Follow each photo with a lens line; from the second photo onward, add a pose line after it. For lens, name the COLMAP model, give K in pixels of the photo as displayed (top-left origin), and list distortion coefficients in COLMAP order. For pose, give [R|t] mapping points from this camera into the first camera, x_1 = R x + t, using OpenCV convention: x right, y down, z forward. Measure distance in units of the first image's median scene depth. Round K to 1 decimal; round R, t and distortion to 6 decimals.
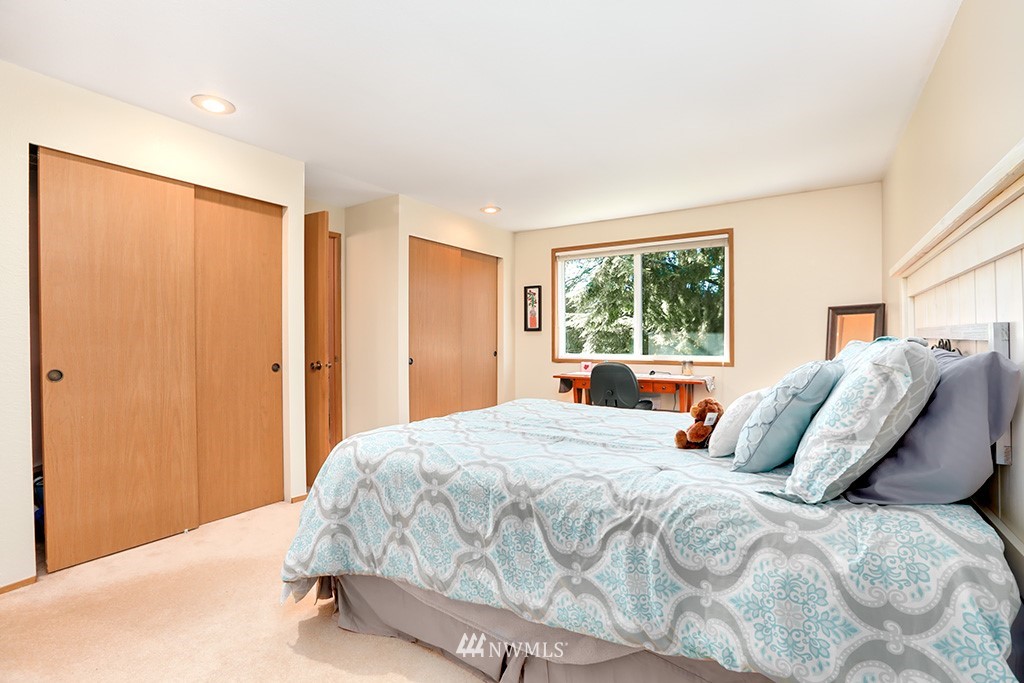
lens RADIAL K [[475.5, 0, 509.8], [0, 475.5, 339.5], [0, 0, 1]] dist [-0.027314, 0.009774]
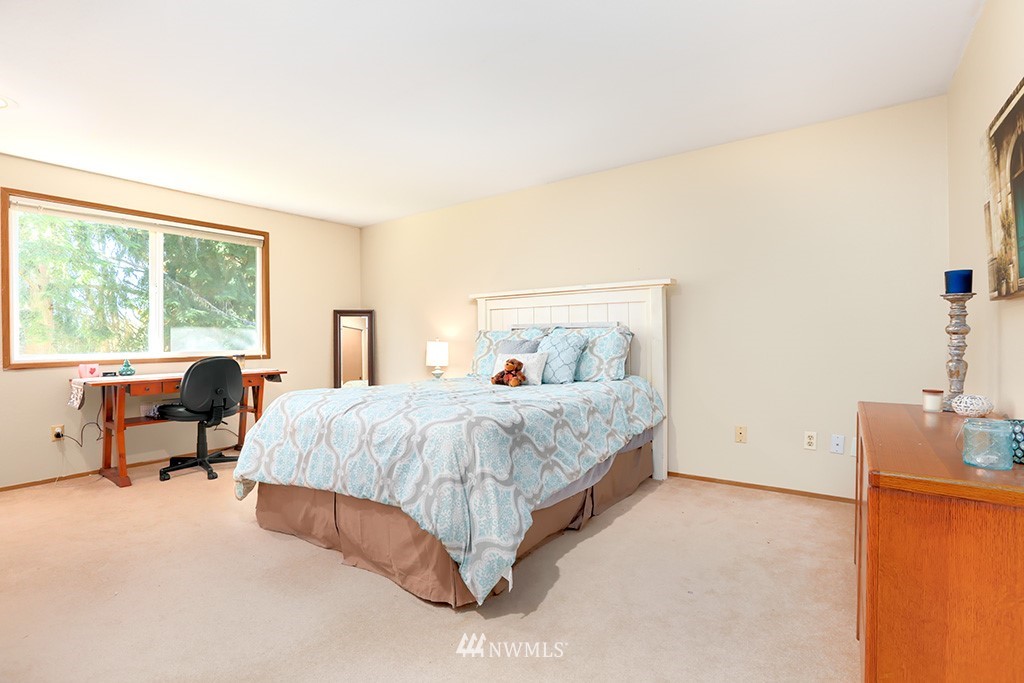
lens RADIAL K [[475.5, 0, 504.6], [0, 475.5, 337.5], [0, 0, 1]] dist [-0.027314, 0.009774]
pose [[0.051220, 0.004678, 0.998676, -0.596334], [0.014331, 0.999883, -0.005419, 0.022456], [-0.998585, 0.014590, 0.051147, 0.393242]]
